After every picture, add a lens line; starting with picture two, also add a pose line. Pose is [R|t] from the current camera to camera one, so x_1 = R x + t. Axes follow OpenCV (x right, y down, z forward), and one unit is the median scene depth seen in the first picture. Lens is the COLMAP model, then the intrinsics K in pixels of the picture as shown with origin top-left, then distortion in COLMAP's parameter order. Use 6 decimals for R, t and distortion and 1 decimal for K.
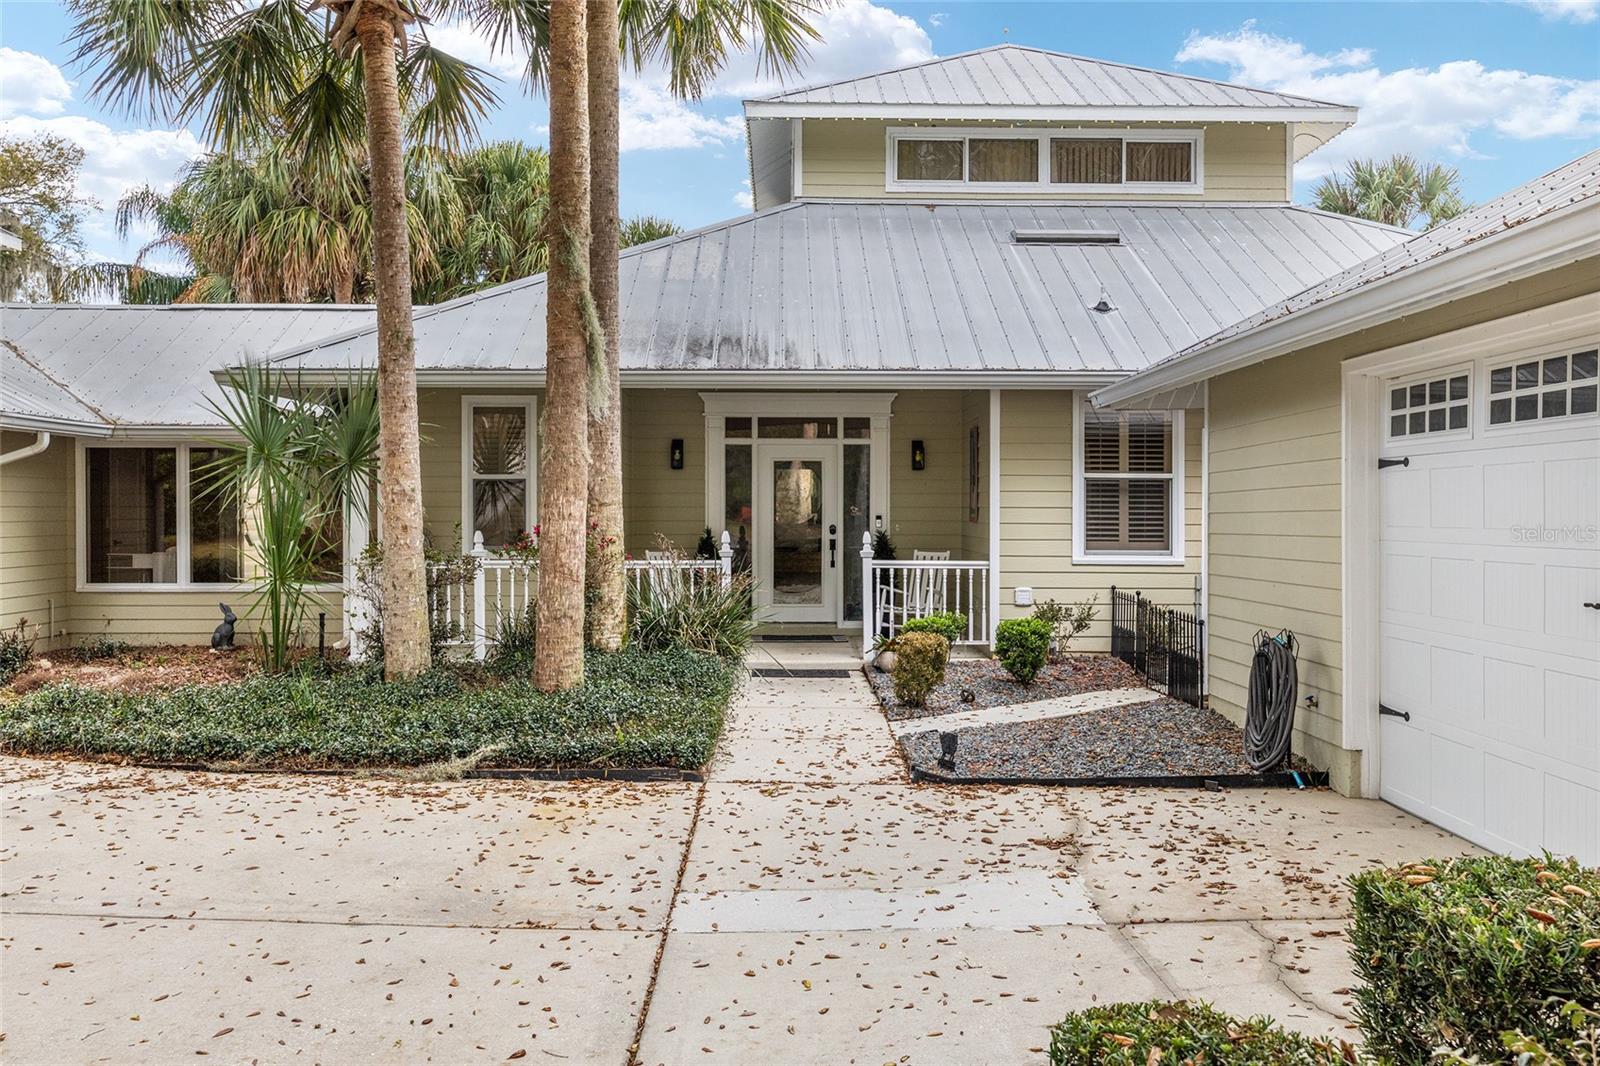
lens RADIAL K [[1602.1, 0, 800.0], [0, 1602.1, 533.0], [0, 0, 1]] dist [0.070903, 0.001189]
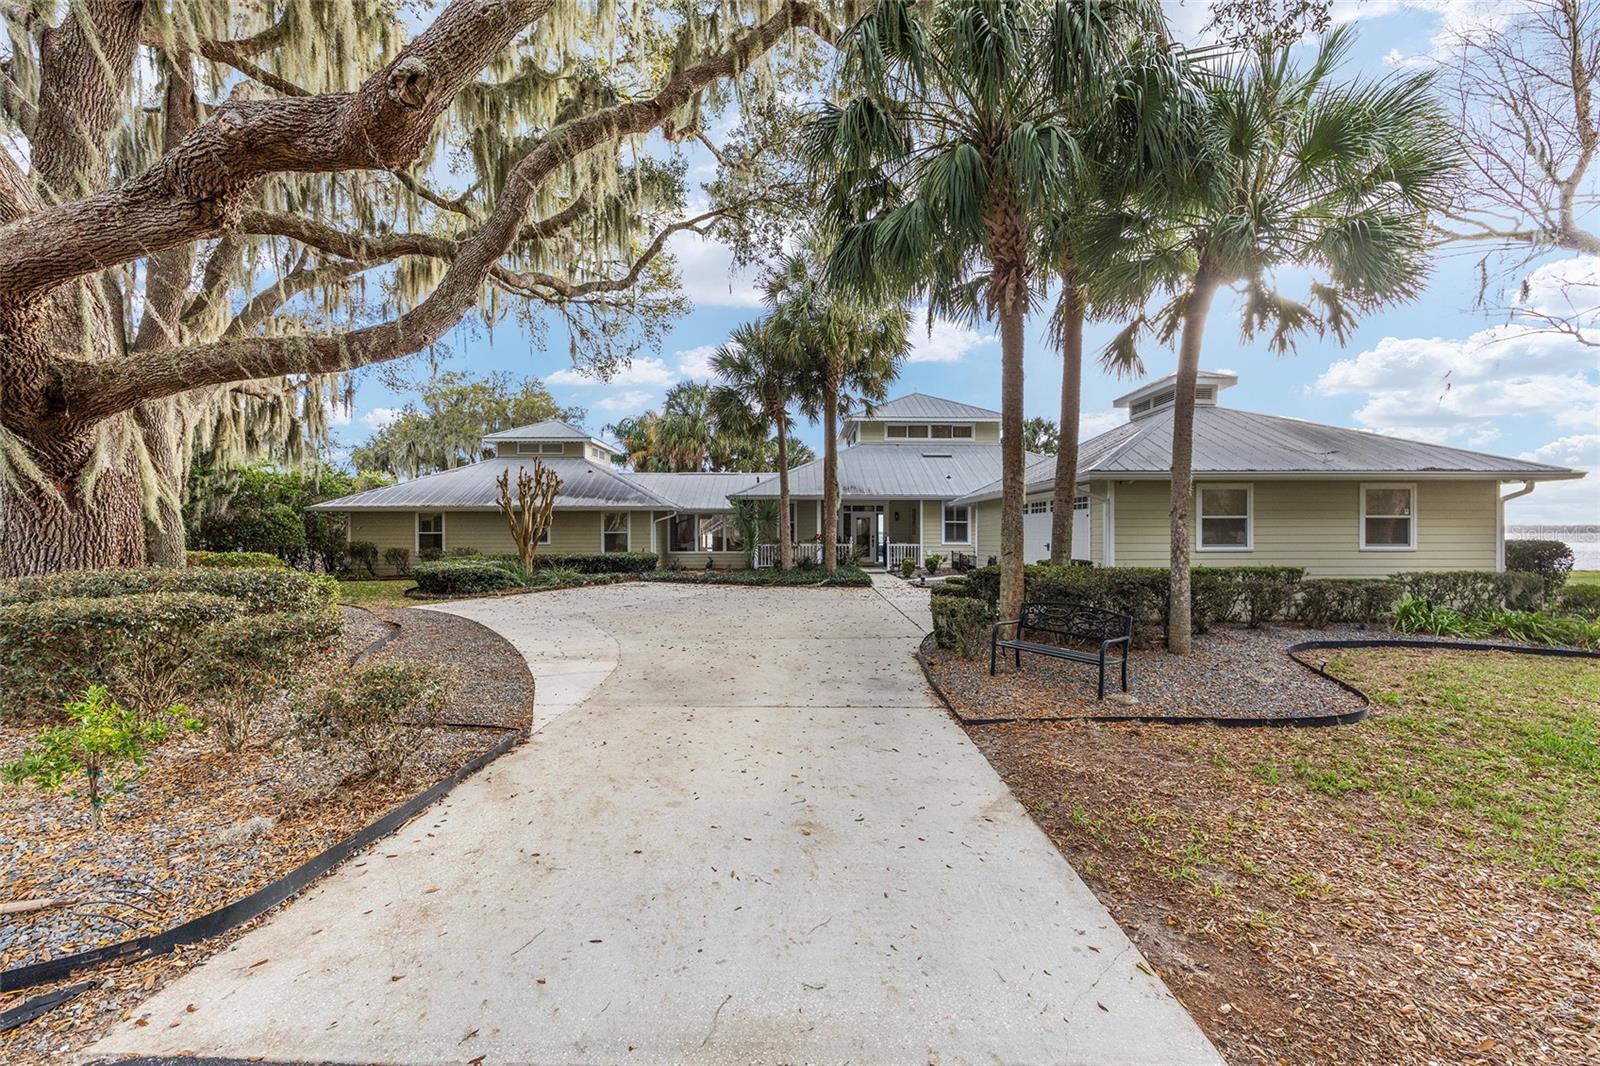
lens RADIAL K [[640.2, 0, 801.1], [0, 640.2, 536.5], [0, 0, 1]] dist [-0.006607, 0.003425]
pose [[0.999836, 0.000101, -0.018133, -0.136672], [-0.000255, 0.999963, -0.008542, 0.011281], [0.018131, 0.008545, 0.999799, -0.528101]]
